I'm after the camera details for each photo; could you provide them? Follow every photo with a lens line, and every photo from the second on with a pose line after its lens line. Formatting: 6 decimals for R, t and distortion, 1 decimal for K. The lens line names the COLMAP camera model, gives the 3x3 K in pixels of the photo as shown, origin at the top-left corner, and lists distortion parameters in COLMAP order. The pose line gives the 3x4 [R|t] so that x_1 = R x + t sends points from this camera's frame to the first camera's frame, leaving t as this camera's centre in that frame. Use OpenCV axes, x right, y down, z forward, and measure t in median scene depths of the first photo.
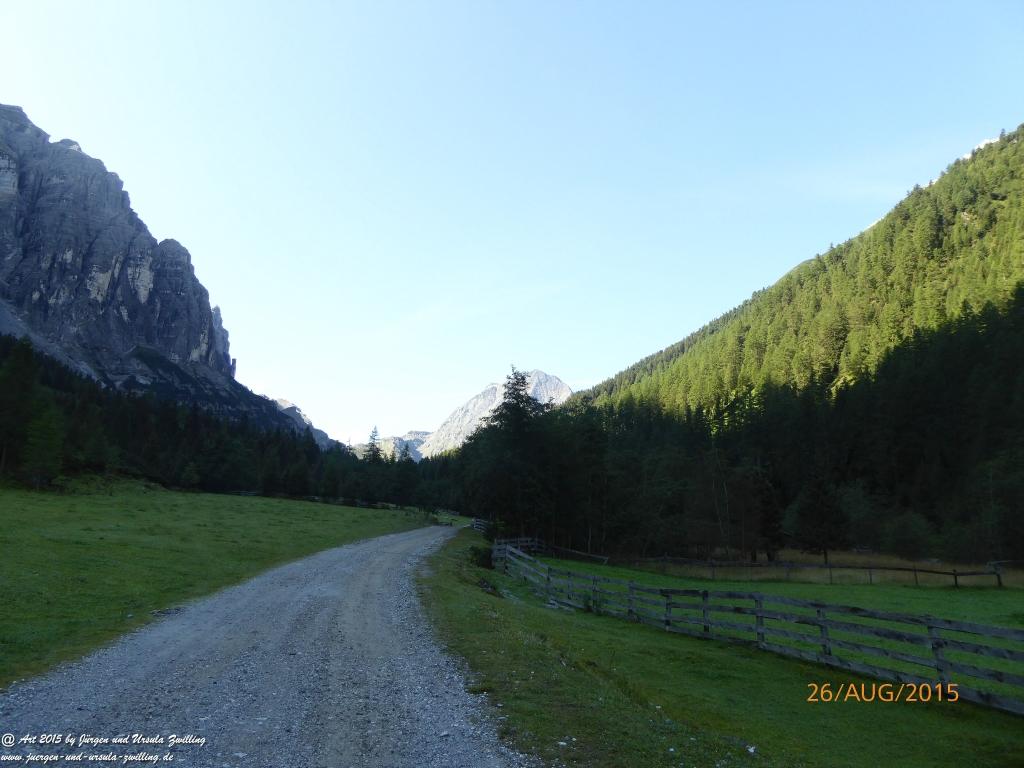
lens RADIAL K [[737.3, 0, 527.6], [0, 737.3, 384.5], [0, 0, 1]] dist [-0.034017, 0.007596]
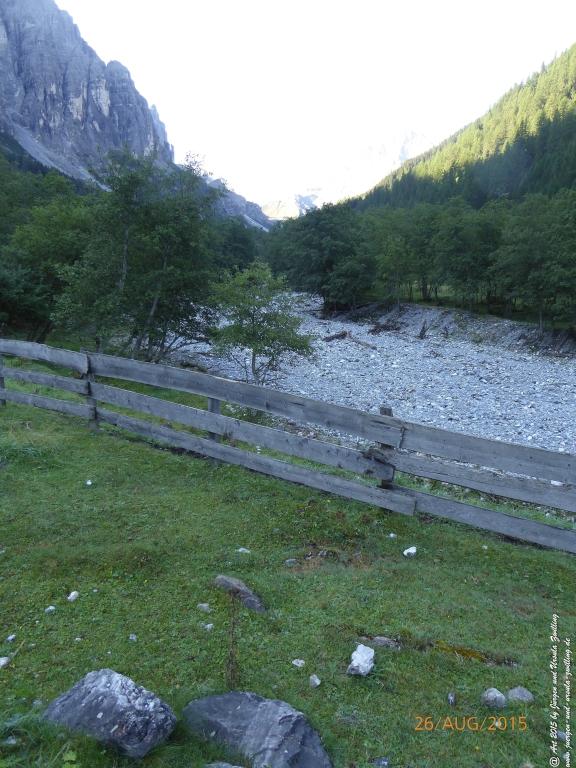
lens RADIAL K [[553.0, 0, 295.2], [0, 553.0, 391.7], [0, 0, 1]] dist [-0.034017, 0.007596]
pose [[0.980461, -0.002827, -0.196692, 0.046136], [0.083804, 0.910622, 0.404653, -0.022556], [0.177968, -0.413230, 0.893067, -0.115971]]
